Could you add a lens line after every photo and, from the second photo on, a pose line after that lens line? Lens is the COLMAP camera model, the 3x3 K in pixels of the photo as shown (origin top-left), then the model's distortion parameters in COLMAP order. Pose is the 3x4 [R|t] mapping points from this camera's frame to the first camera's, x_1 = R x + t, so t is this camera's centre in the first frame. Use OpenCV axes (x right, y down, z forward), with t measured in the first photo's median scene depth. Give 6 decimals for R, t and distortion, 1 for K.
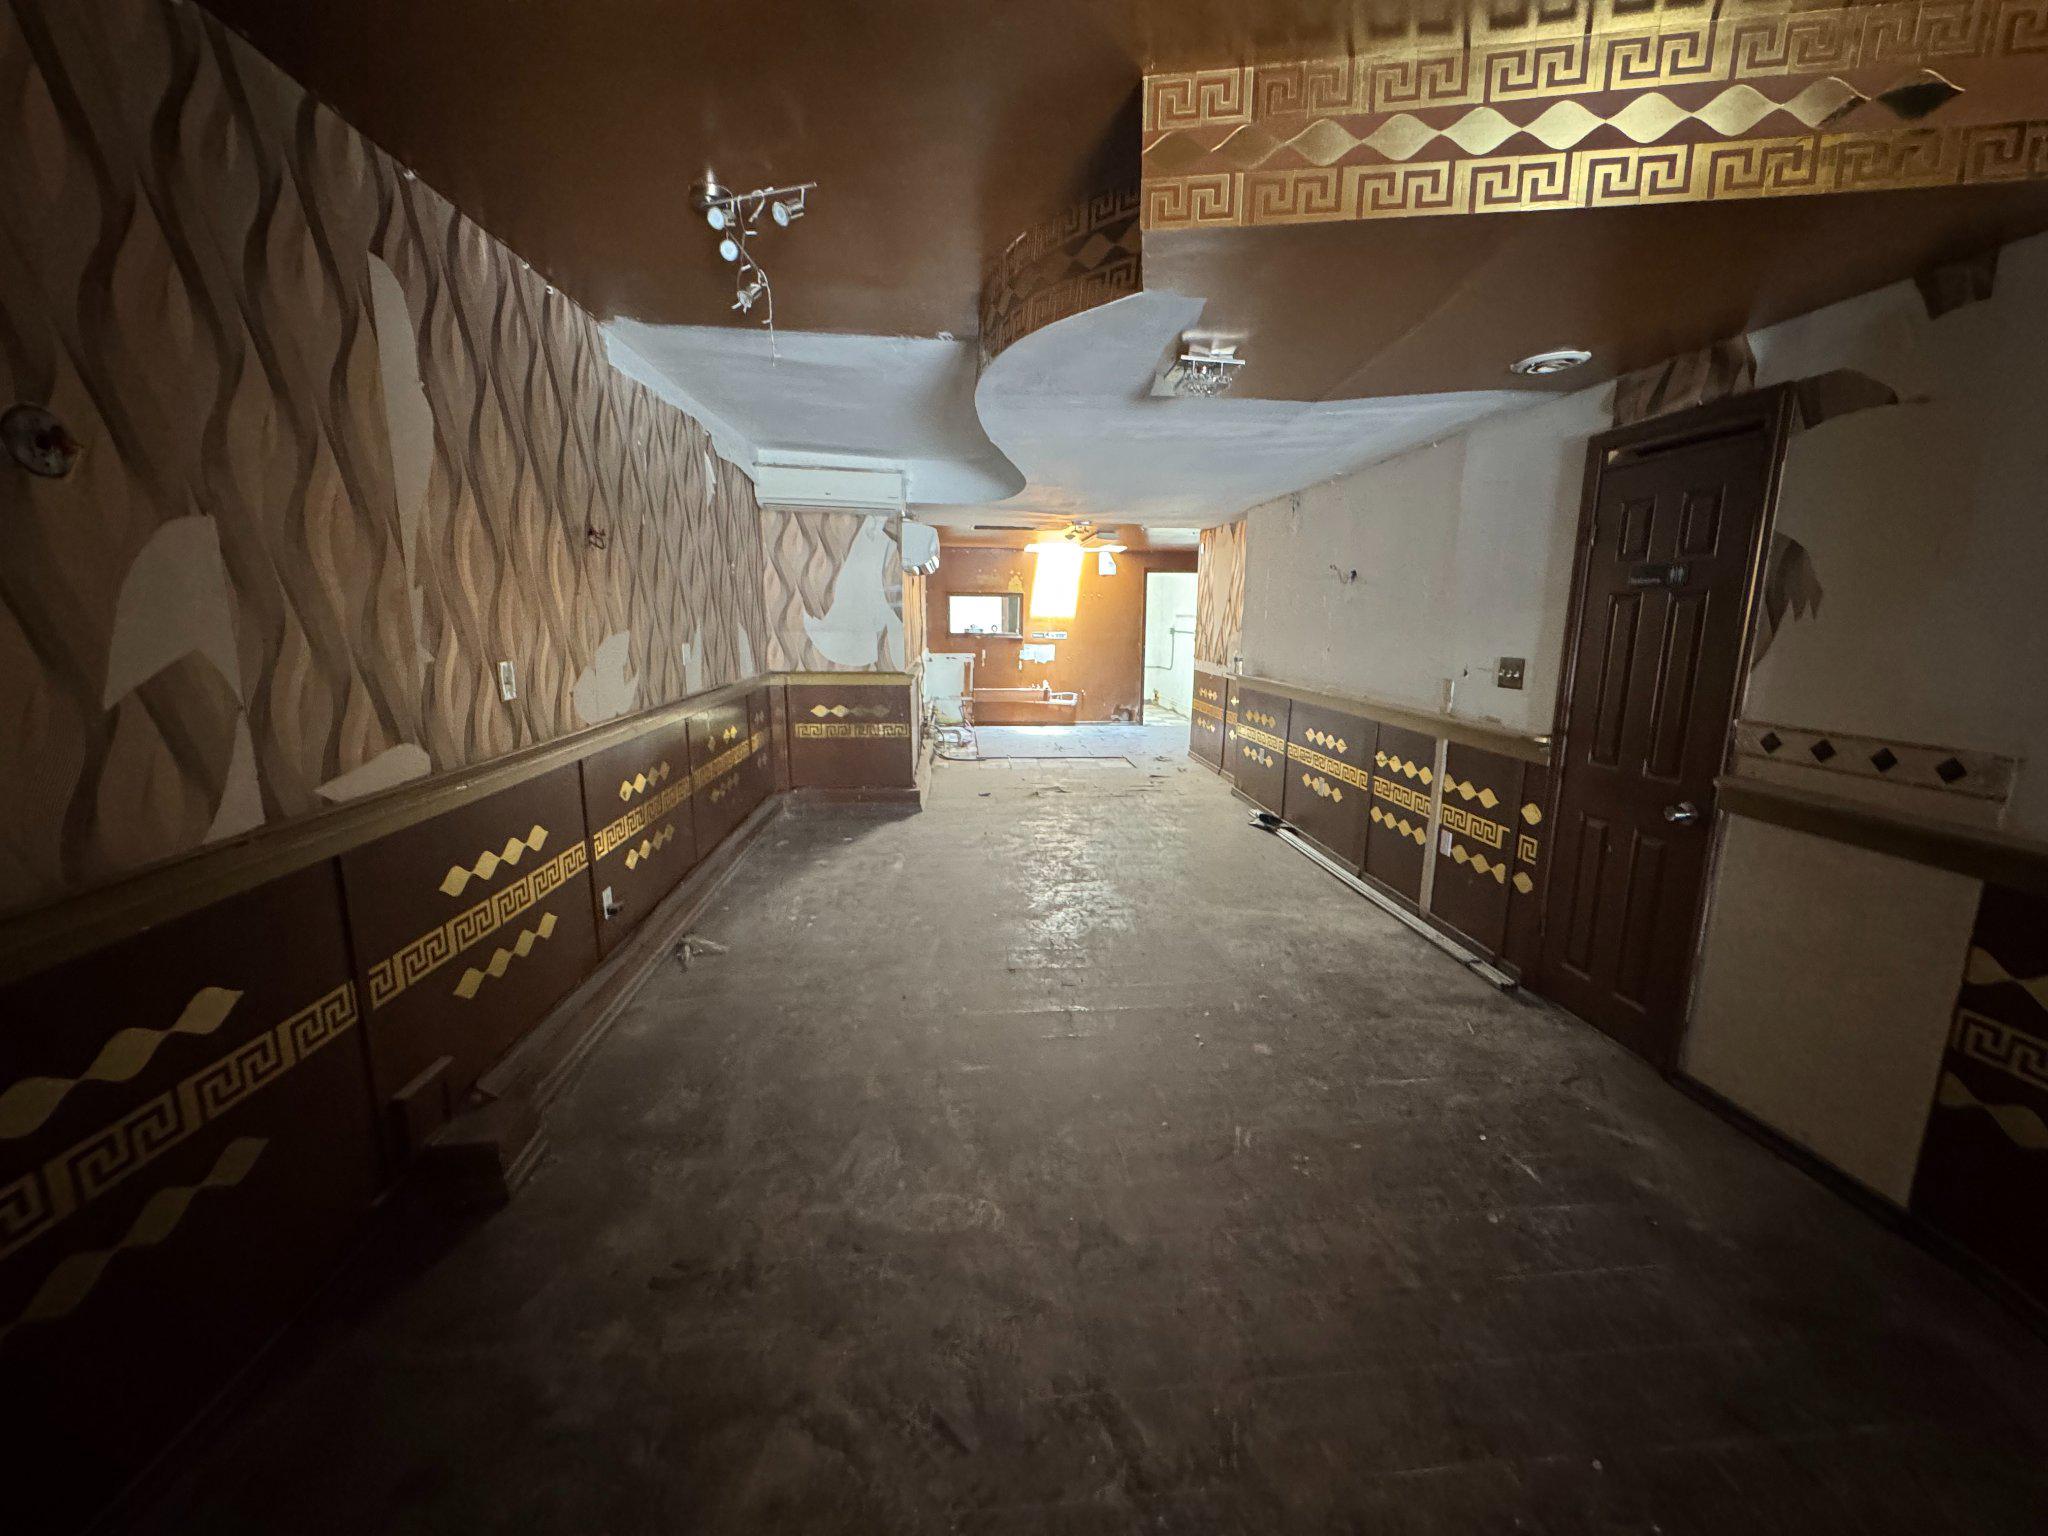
lens RADIAL K [[825.5, 0, 1014.1], [0, 825.5, 761.1], [0, 0, 1]] dist [-0.000448, 0.000044]
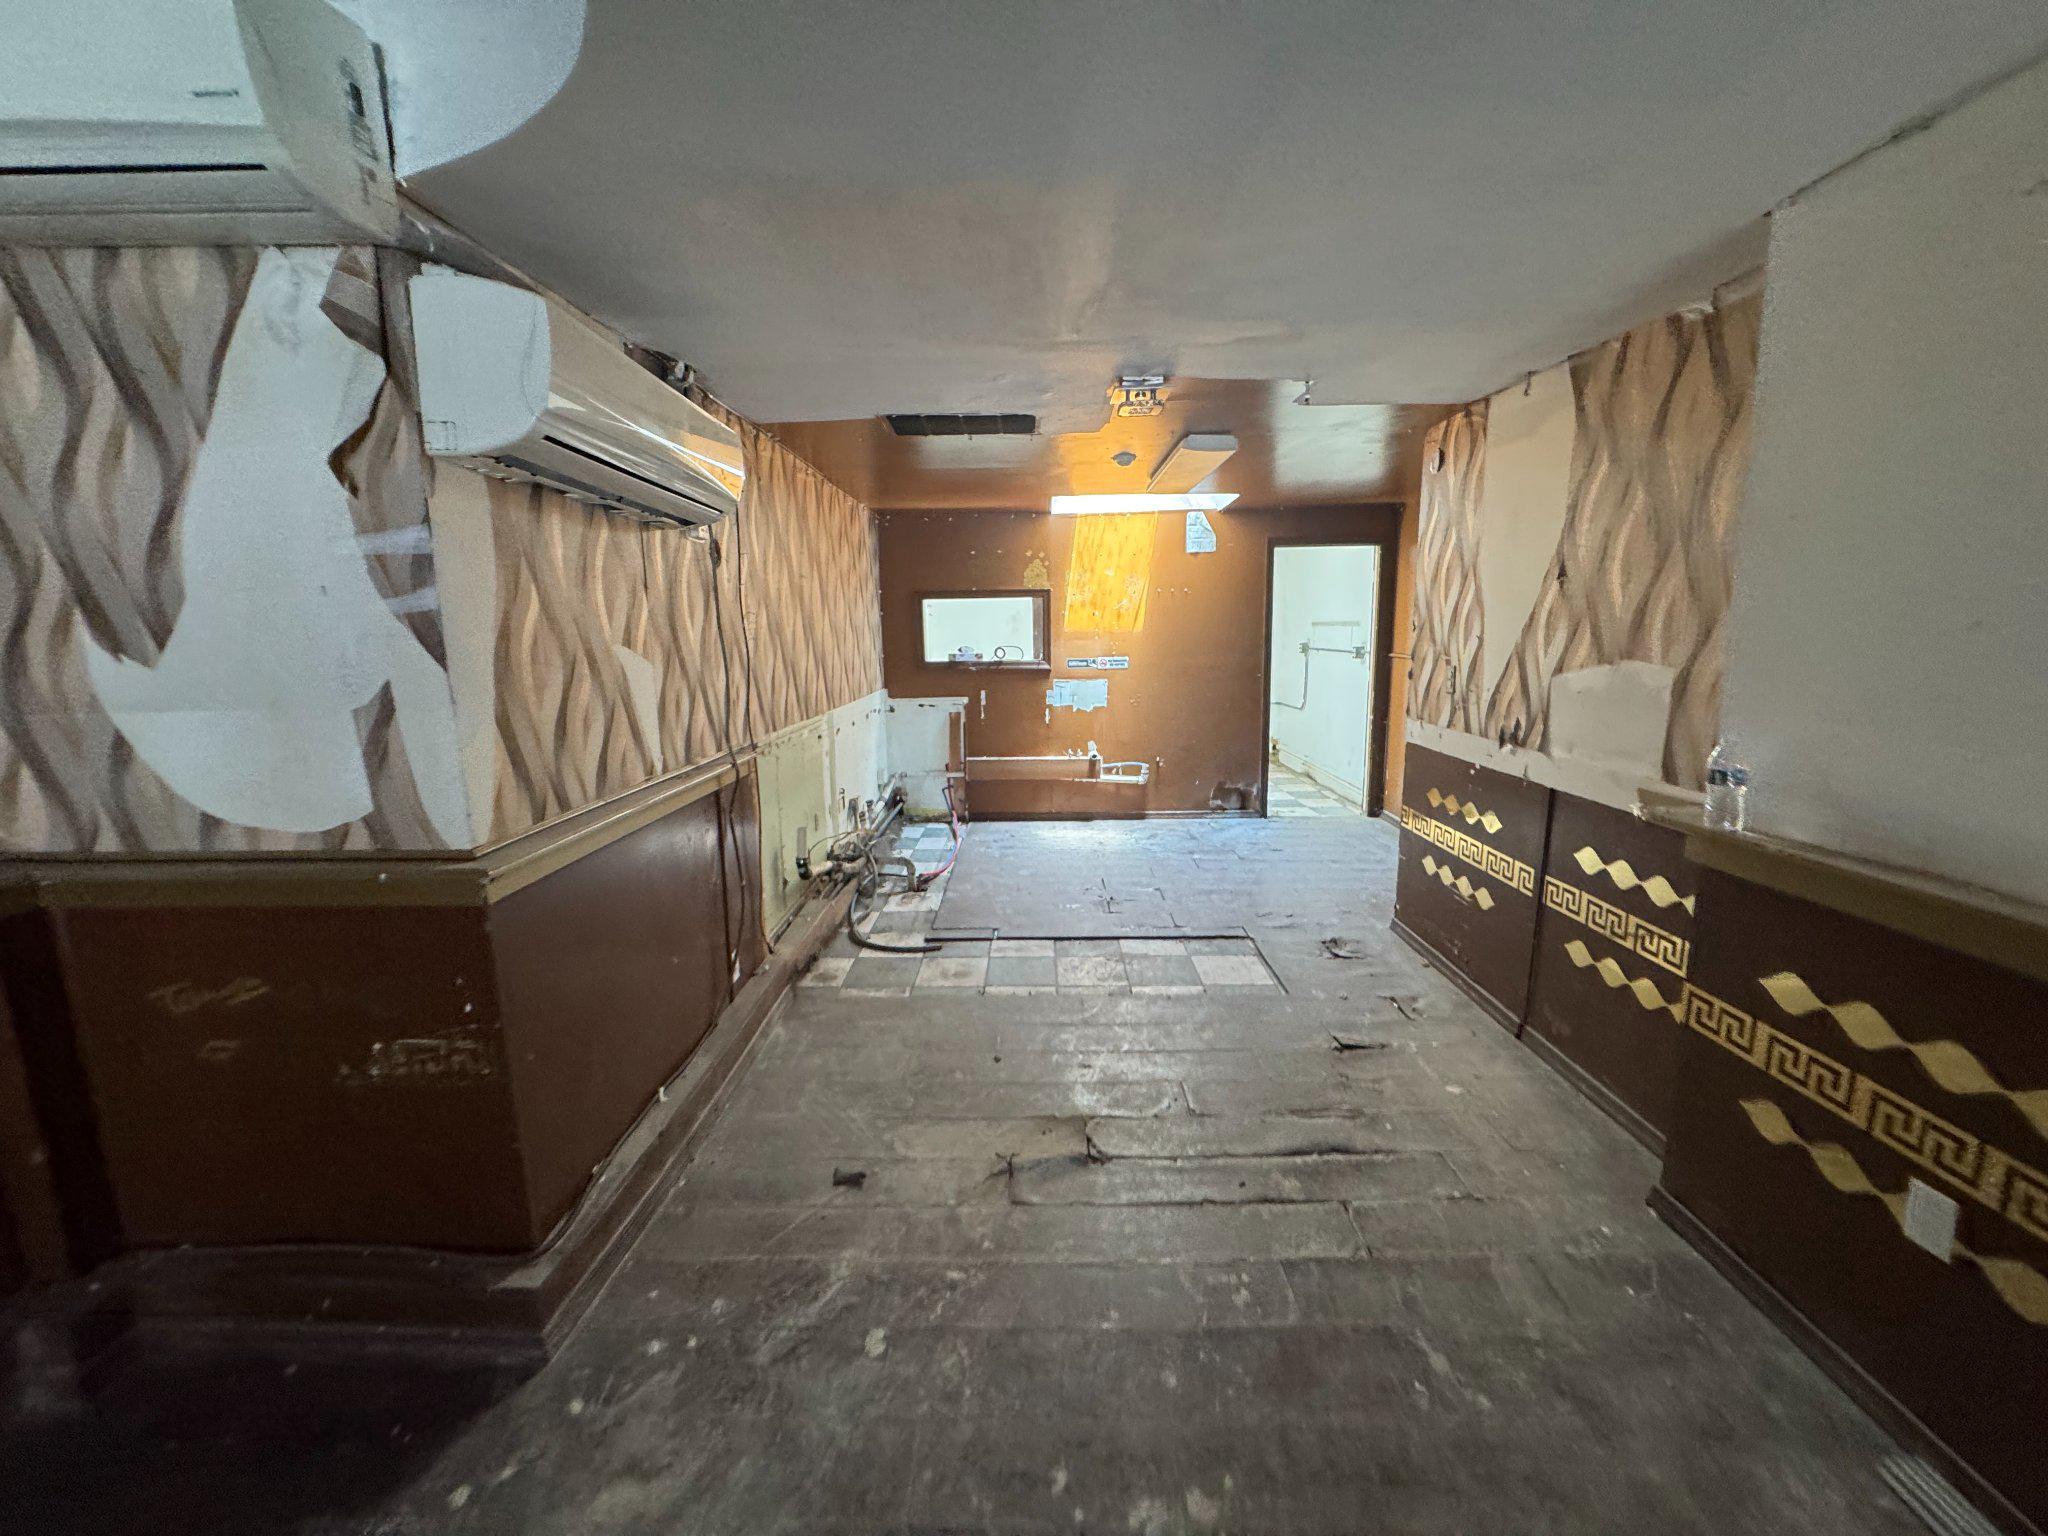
lens RADIAL K [[825.5, 0, 1014.1], [0, 825.5, 761.1], [0, 0, 1]] dist [-0.000448, 0.000044]
pose [[0.995274, -0.009424, -0.096652, 0.040424], [0.007881, 0.999836, -0.016334, -0.076980], [0.096791, 0.015495, 0.995184, 0.436627]]
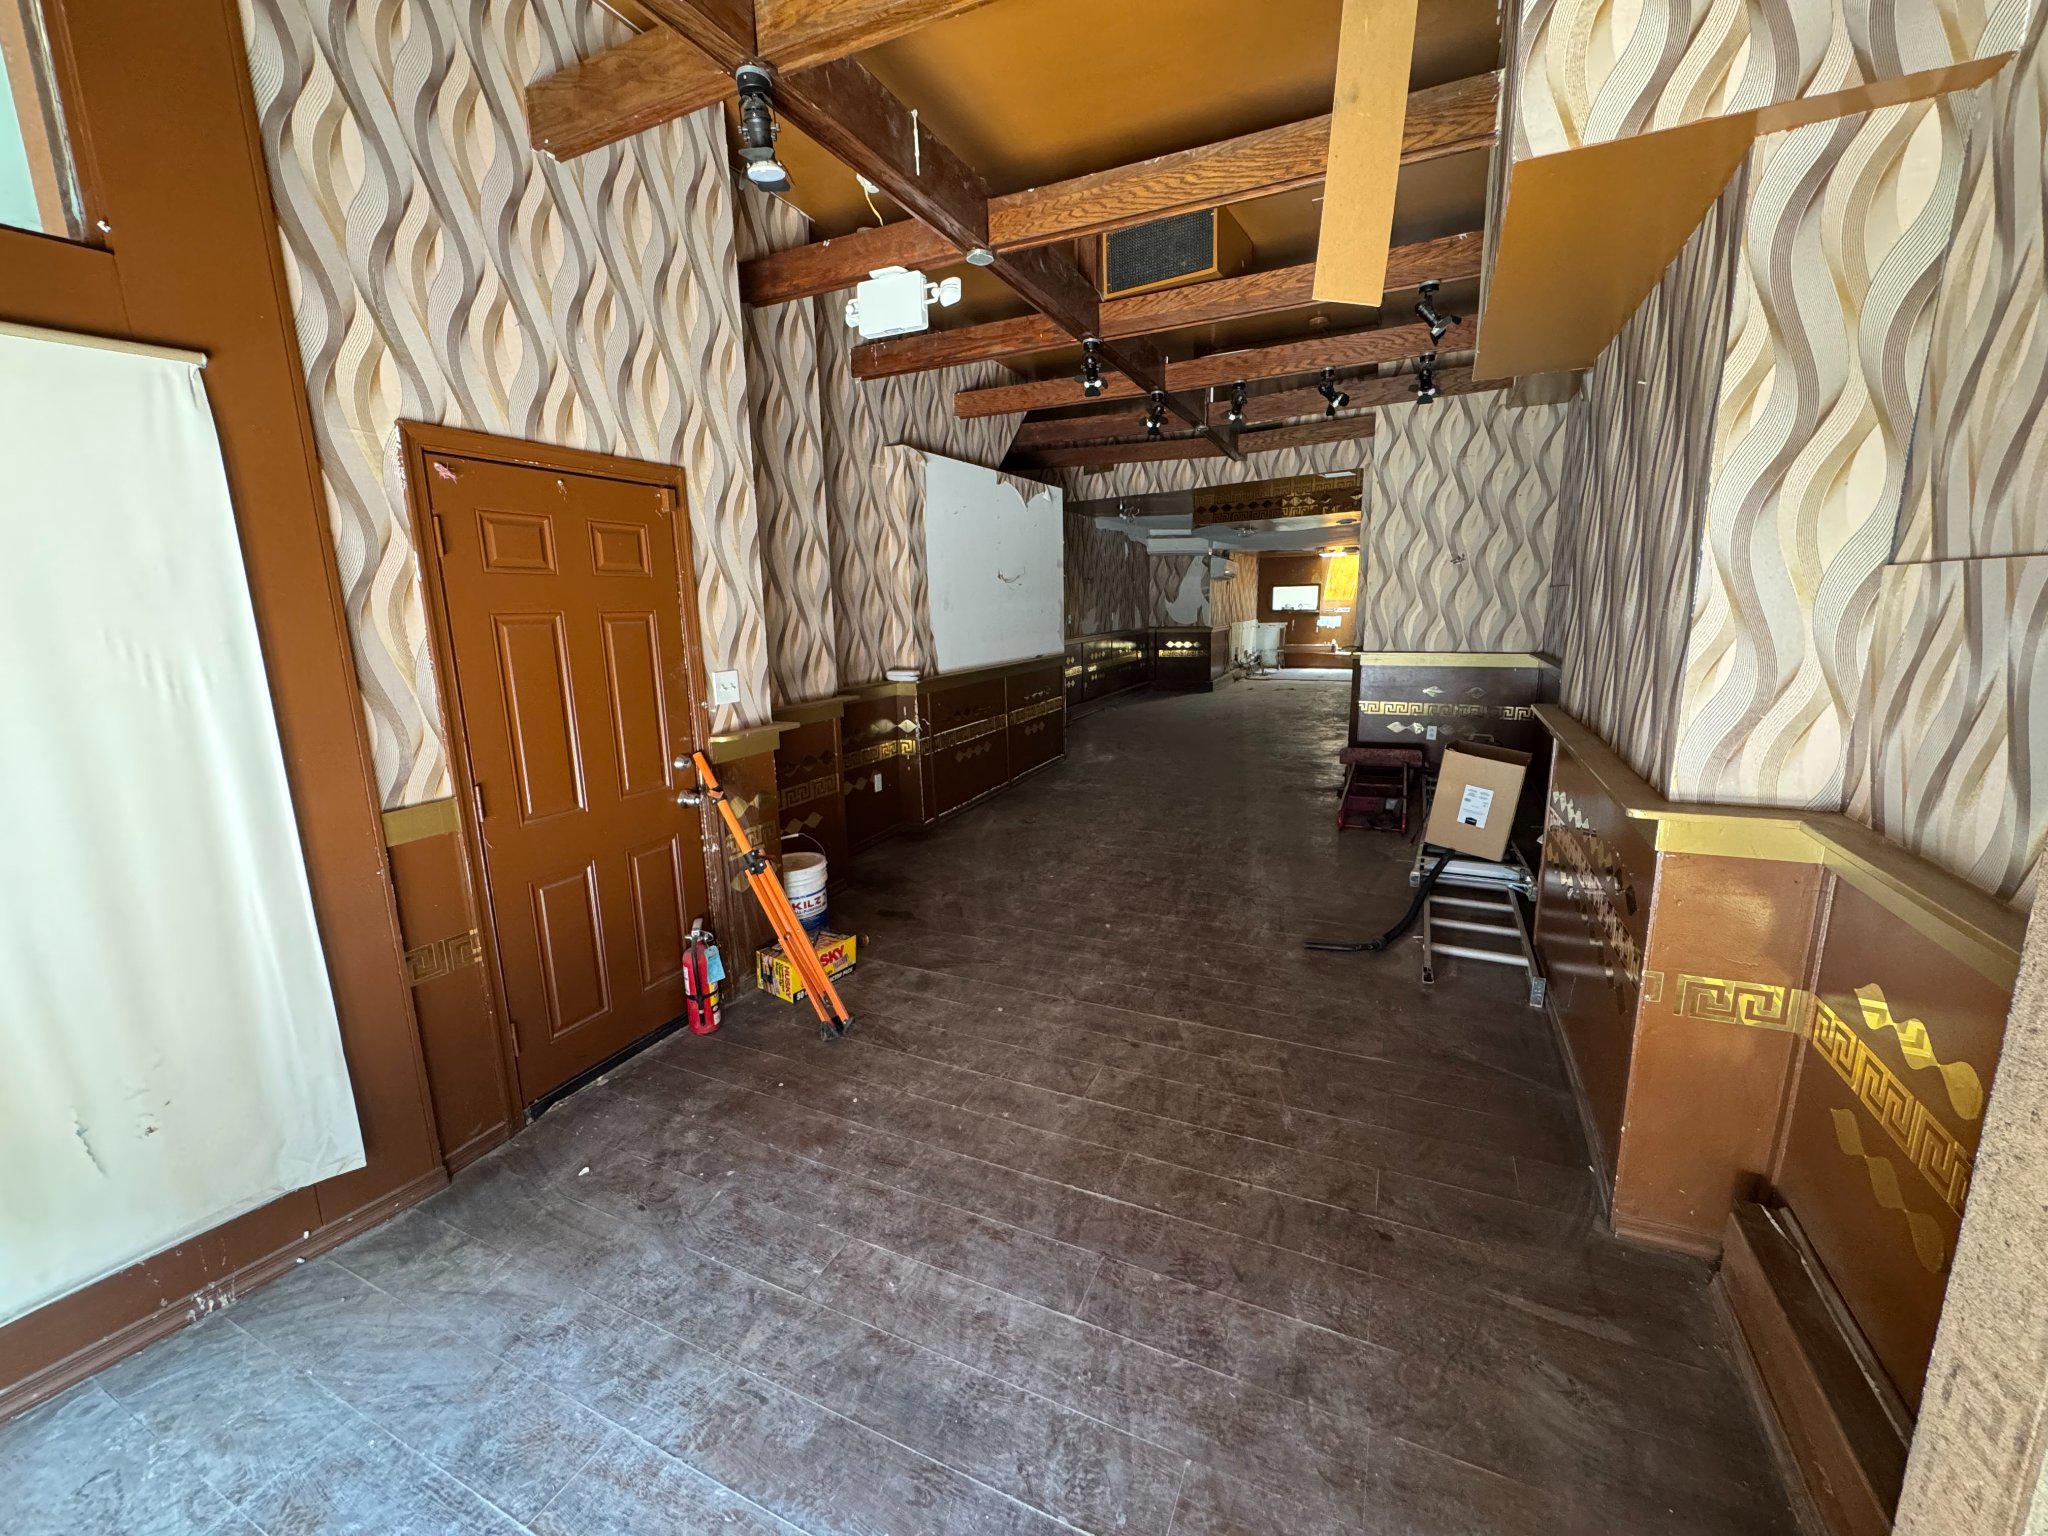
lens RADIAL K [[825.5, 0, 1014.1], [0, 825.5, 761.1], [0, 0, 1]] dist [-0.000448, 0.000044]
pose [[0.871142, 0.069873, -0.486035, 0.292409], [-0.061769, 0.997555, 0.032700, 0.120453], [0.487131, 0.001535, 0.873327, -0.668843]]
